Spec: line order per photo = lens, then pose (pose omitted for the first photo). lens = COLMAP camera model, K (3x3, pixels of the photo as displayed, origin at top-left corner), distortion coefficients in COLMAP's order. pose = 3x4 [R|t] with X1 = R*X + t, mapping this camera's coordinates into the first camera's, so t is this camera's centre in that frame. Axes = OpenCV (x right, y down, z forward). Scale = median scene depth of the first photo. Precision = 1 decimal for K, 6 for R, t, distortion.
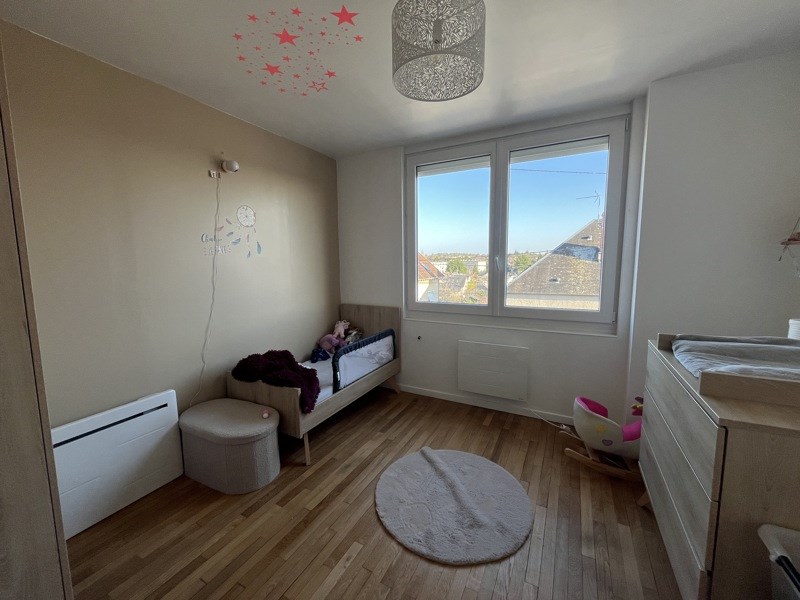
lens RADIAL K [[324.7, 0, 400.0], [0, 324.7, 300.0], [0, 0, 1]] dist [-0.003415, 0.000150]
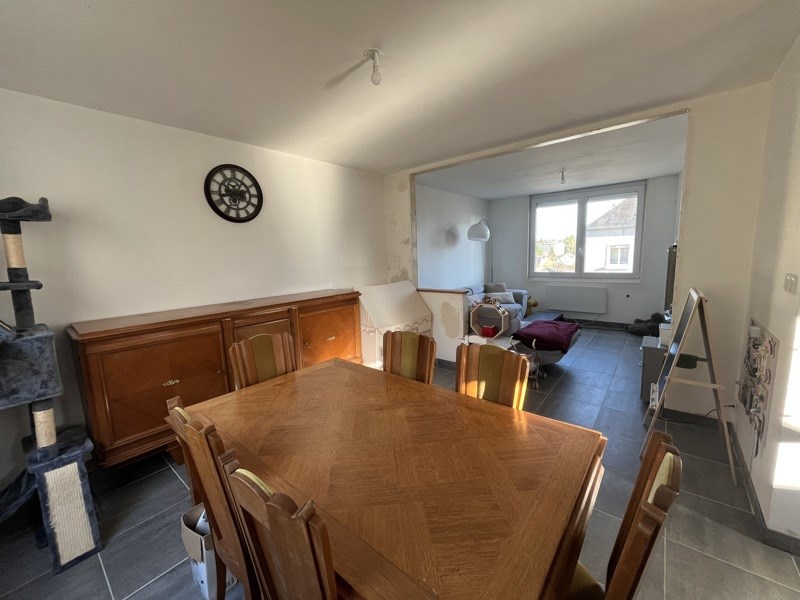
lens RADIAL K [[324.7, 0, 400.0], [0, 324.7, 300.0], [0, 0, 1]] dist [-0.003415, 0.000150]
pose [[0.979449, 0.004103, -0.201650, -0.405129], [0.002009, 0.999545, 0.030097, 0.129976], [0.201682, -0.029883, 0.978995, -1.251773]]
